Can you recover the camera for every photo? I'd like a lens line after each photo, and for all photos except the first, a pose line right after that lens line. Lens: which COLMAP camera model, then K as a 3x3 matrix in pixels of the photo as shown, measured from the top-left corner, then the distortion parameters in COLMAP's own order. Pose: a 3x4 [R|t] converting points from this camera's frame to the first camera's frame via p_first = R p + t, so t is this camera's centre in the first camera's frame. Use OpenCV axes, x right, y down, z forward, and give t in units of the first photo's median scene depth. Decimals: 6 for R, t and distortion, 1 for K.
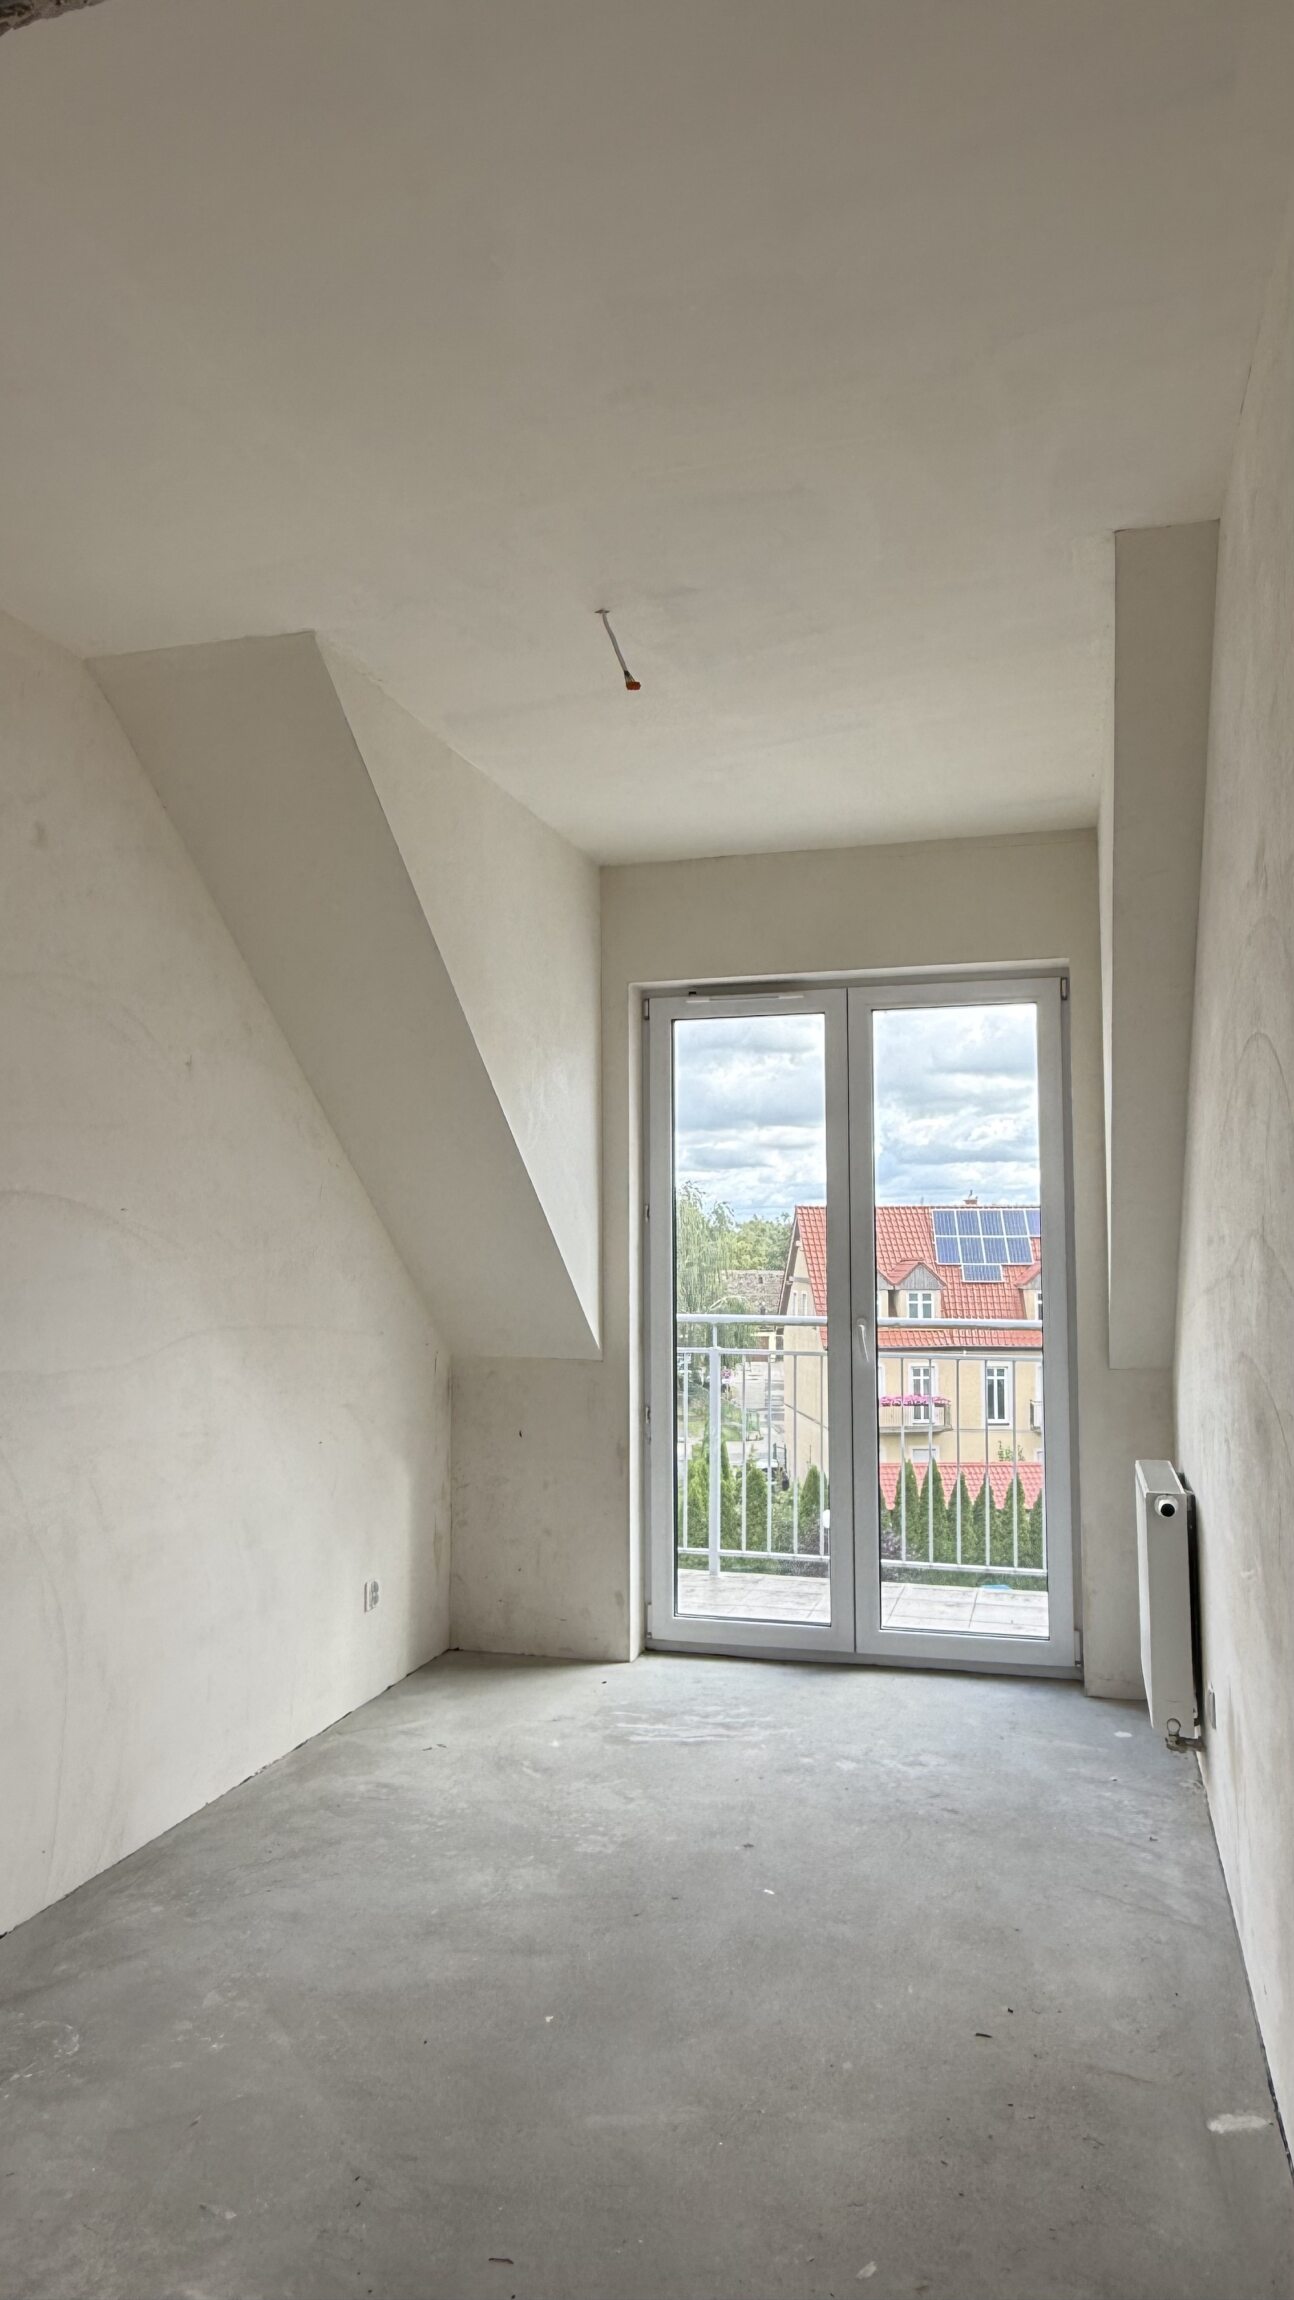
lens RADIAL K [[1399.2, 0, 647.0], [0, 1399.2, 1150.0], [0, 0, 1]] dist [0.005923, -0.002264]
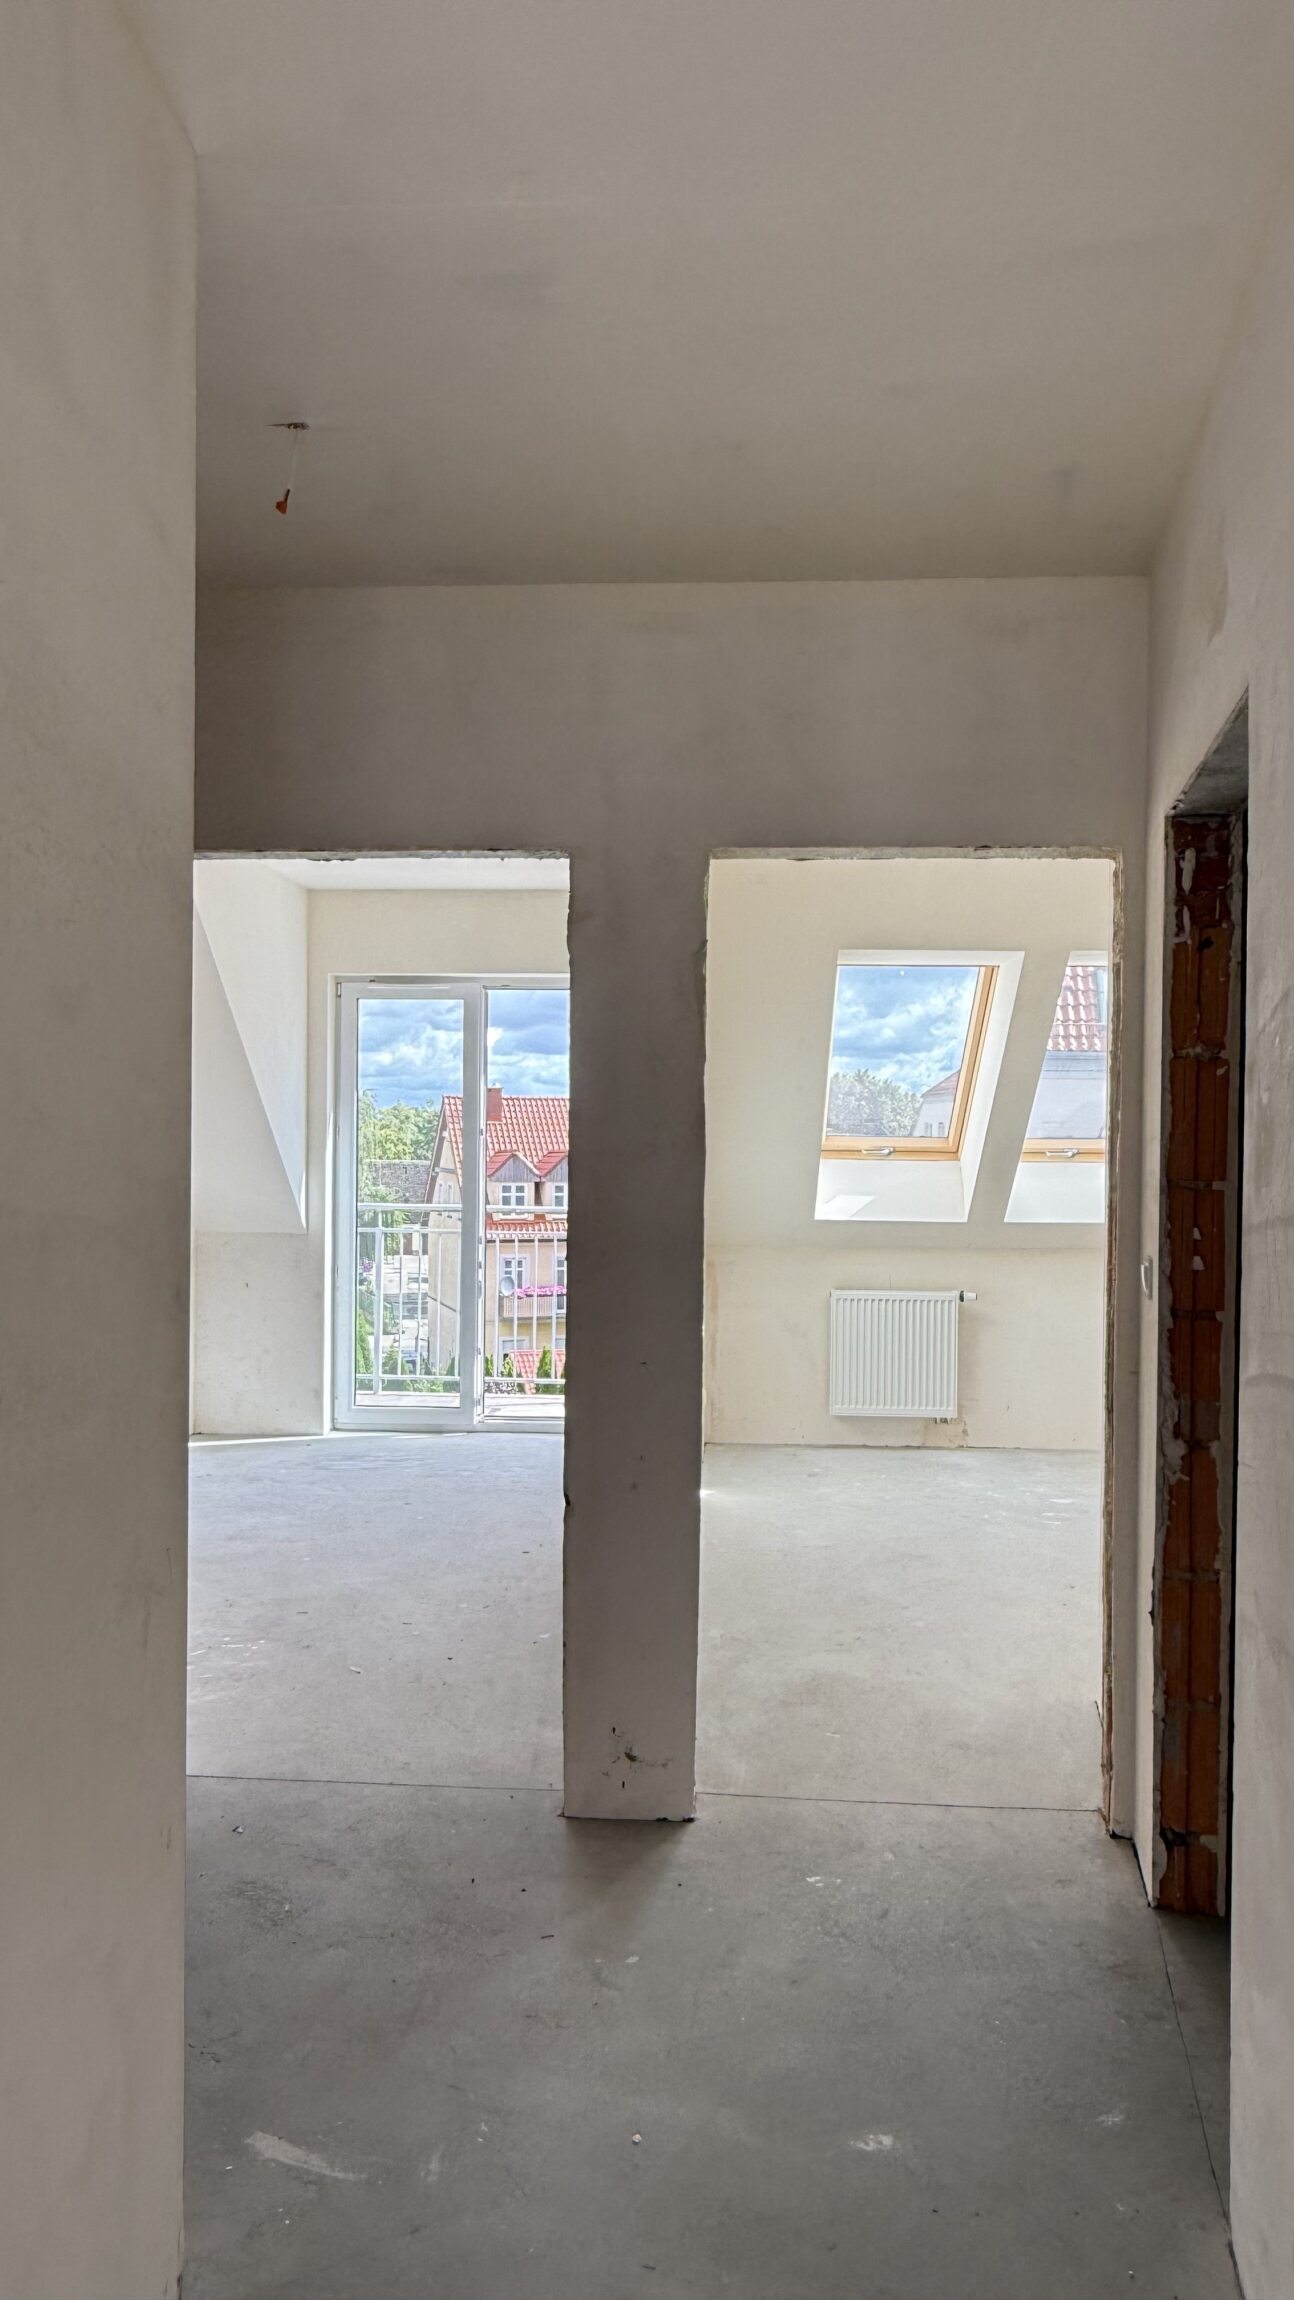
lens RADIAL K [[1576.9, 0, 661.5], [0, 1576.9, 1141.7], [0, 0, 1]] dist [0.001454, 0.001162]
pose [[0.970413, 0.009273, 0.241271, -0.055798], [-0.027479, 0.997011, 0.072202, -0.058854], [-0.239881, -0.076696, 0.967768, -0.534030]]
